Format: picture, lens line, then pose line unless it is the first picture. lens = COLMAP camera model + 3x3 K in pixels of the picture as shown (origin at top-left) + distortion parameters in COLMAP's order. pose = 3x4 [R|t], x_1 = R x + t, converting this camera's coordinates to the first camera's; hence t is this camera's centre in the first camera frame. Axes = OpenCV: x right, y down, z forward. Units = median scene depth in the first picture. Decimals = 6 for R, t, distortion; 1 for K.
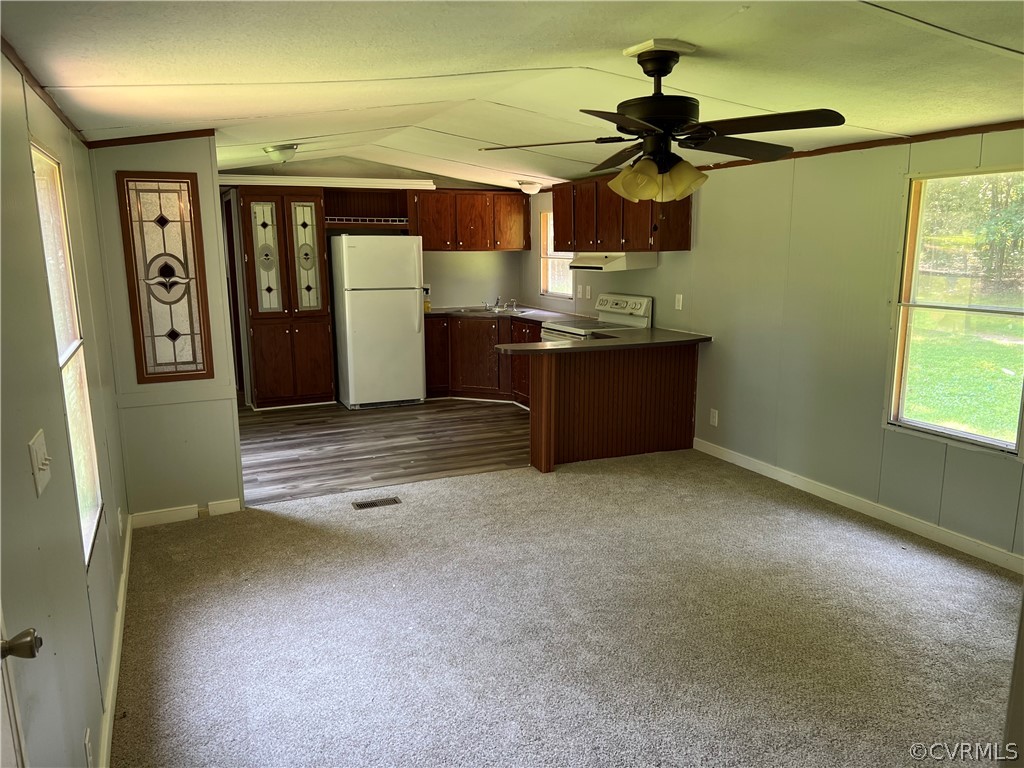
lens RADIAL K [[771.4, 0, 512.0], [0, 771.4, 384.0], [0, 0, 1]] dist [0.088420, -0.001160]
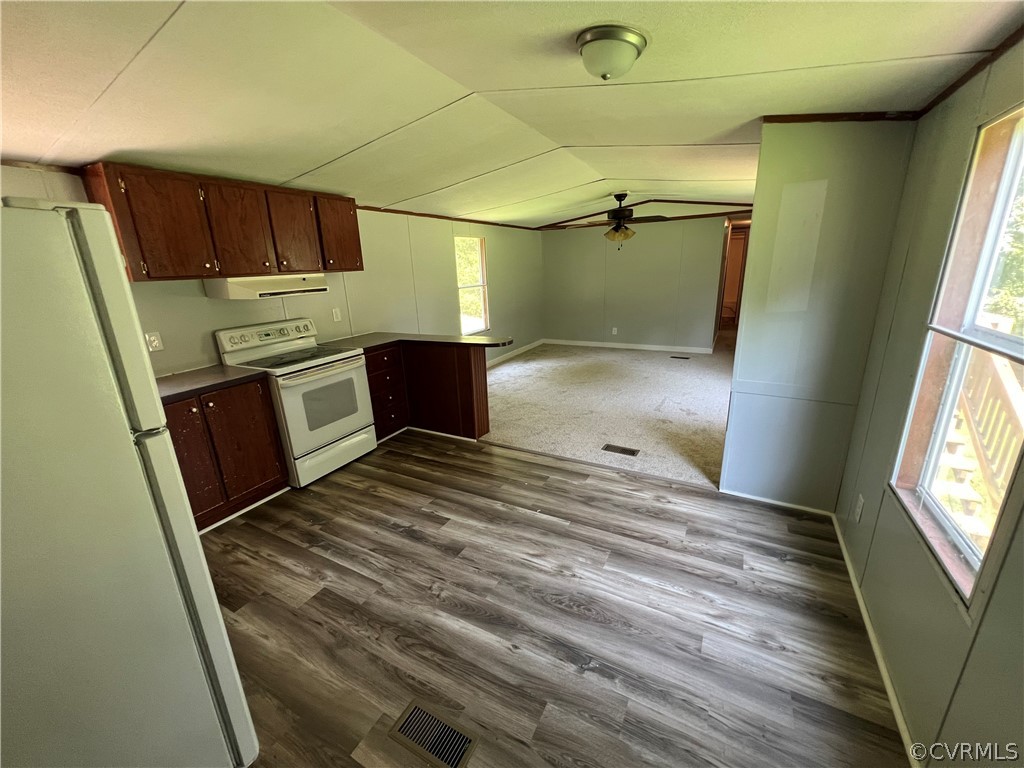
lens RADIAL K [[409.3, 0, 512.0], [0, 409.3, 384.0], [0, 0, 1]] dist [-0.002214, 0.000049]
pose [[-0.606578, -0.193644, 0.771080, -0.393048], [0.184802, 0.908974, 0.373650, -0.166904], [-0.773247, 0.369146, -0.515578, 0.990054]]
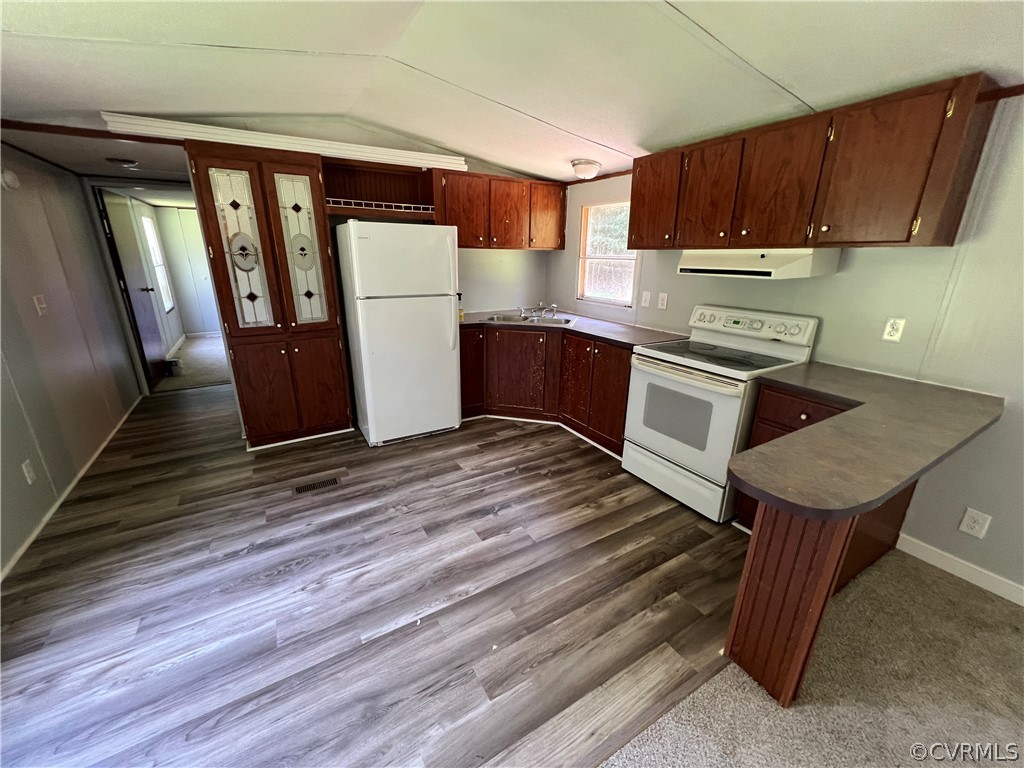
lens RADIAL K [[409.3, 0, 512.0], [0, 409.3, 384.0], [0, 0, 1]] dist [-0.002214, 0.000049]
pose [[0.992834, -0.019956, 0.117820, -0.118043], [0.004885, 0.991911, 0.126843, -0.090521], [-0.119398, -0.125358, 0.984901, 0.599470]]
